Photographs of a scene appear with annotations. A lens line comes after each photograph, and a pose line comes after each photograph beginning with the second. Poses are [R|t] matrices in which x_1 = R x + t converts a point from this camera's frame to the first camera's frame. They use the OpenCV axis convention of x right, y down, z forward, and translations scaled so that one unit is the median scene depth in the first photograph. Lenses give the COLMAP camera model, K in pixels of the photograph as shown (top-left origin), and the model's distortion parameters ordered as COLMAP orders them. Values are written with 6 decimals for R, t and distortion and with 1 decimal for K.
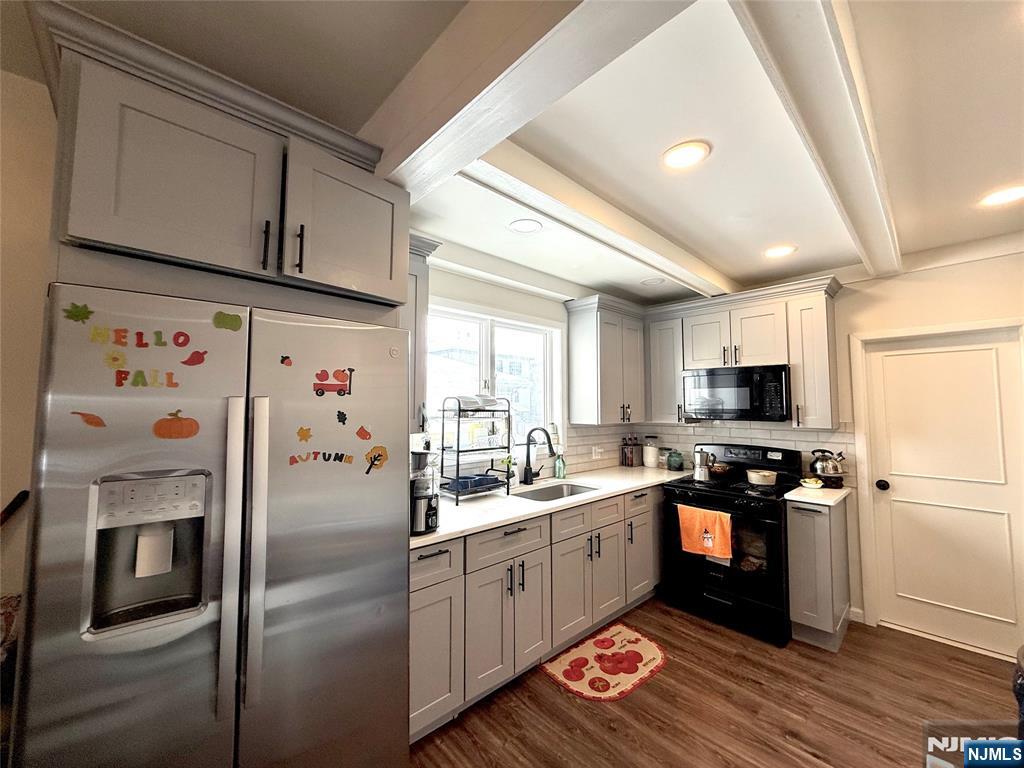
lens RADIAL K [[406.7, 0, 511.8], [0, 406.7, 383.7], [0, 0, 1]] dist [-0.000662, 0.000832]
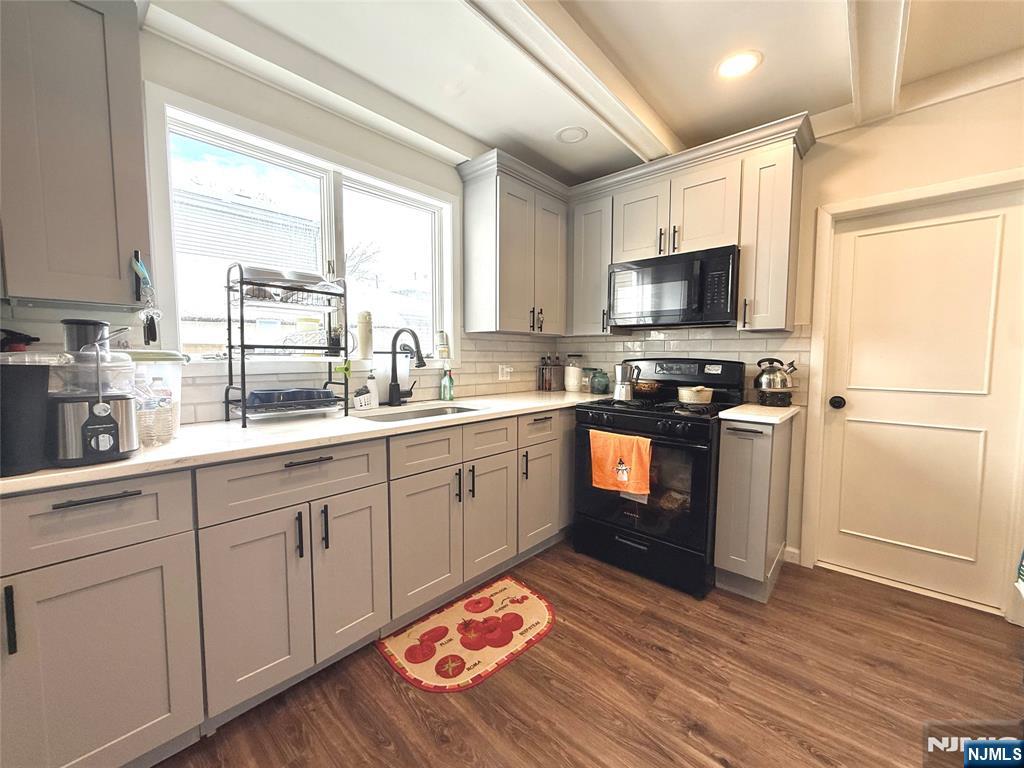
lens RADIAL K [[406.7, 0, 512.2], [0, 406.7, 383.4], [0, 0, 1]] dist [-0.000662, 0.000832]
pose [[0.996401, -0.001218, 0.084753, 0.211277], [-0.009477, 0.992026, 0.125679, 0.121874], [-0.084230, -0.126030, 0.988444, 0.274970]]
